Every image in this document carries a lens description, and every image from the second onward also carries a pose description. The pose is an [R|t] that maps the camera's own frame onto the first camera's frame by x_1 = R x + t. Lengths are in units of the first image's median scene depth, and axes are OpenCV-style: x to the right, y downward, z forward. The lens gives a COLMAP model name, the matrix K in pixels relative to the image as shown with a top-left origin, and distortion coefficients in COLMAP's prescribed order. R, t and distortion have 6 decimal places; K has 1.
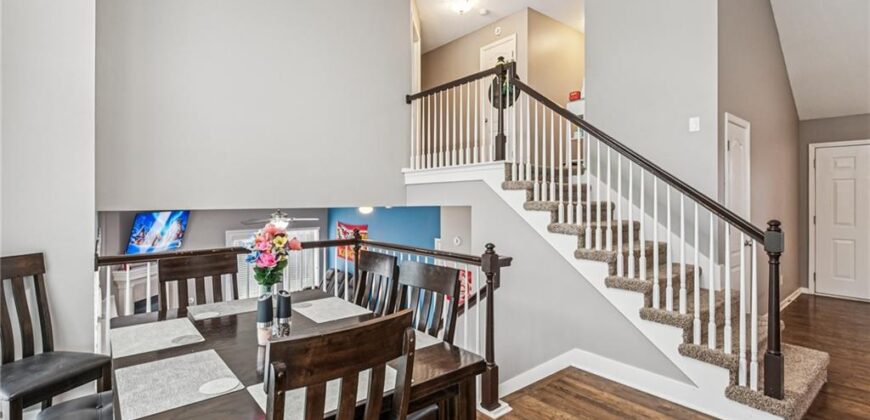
lens RADIAL K [[400.4, 0, 432.5], [0, 400.4, 196.6], [0, 0, 1]] dist [0.002400, -0.000157]
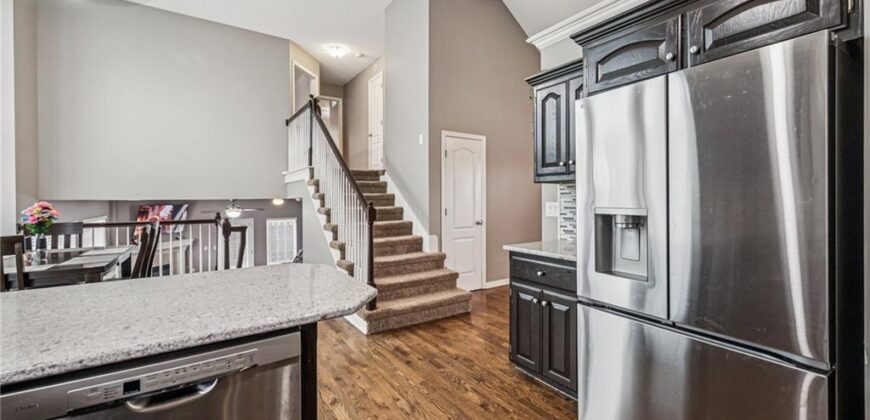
lens RADIAL K [[345.6, 0, 432.6], [0, 345.6, 202.2], [0, 0, 1]] dist [-0.000502, -0.000037]
pose [[0.993561, 0.003360, -0.113244, 0.583334], [-0.002015, 0.999926, 0.011996, 0.019889], [0.113276, -0.011690, 0.993495, -0.146700]]
